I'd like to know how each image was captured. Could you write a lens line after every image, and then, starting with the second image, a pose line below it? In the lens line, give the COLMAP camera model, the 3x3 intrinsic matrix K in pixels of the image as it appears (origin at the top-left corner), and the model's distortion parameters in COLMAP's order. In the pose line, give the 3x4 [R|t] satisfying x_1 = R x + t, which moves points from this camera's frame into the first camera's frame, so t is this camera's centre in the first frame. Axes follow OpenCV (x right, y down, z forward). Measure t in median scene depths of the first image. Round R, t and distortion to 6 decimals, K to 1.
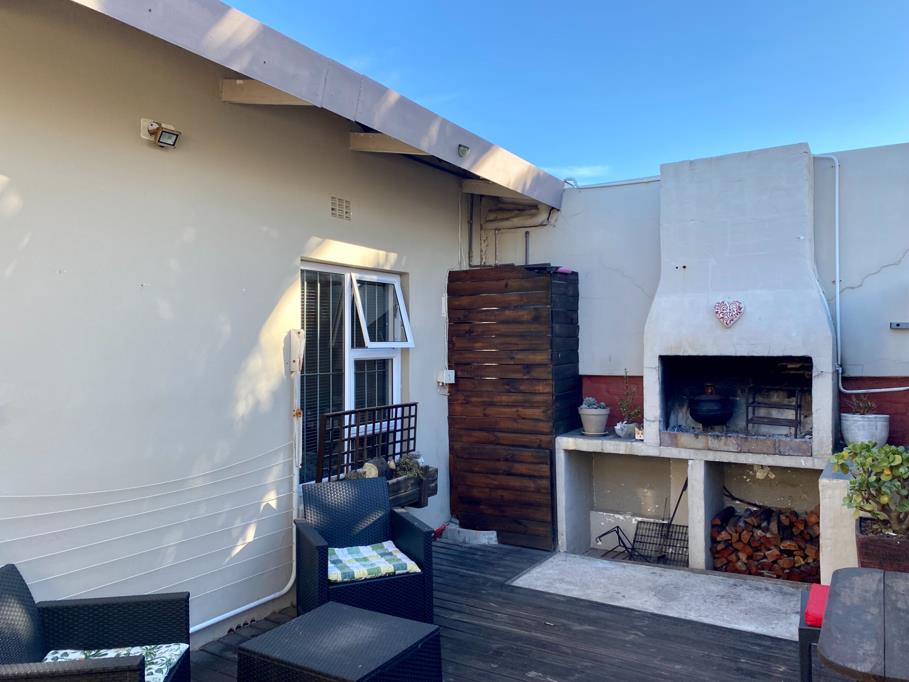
lens RADIAL K [[701.0, 0, 410.2], [0, 701.0, 343.6], [0, 0, 1]] dist [-0.044222, 0.043380]
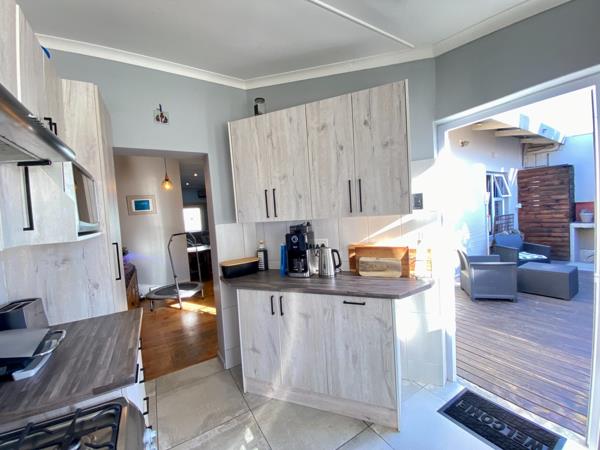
lens RADIAL K [[243.5, 0, 297.8], [0, 243.5, 228.2], [0, 0, 1]] dist [-0.022317, -0.001798]
pose [[0.896384, -0.029386, -0.442303, -0.450209], [0.067779, 0.995153, 0.071246, 0.006510], [0.438065, -0.093842, 0.894031, -0.458094]]
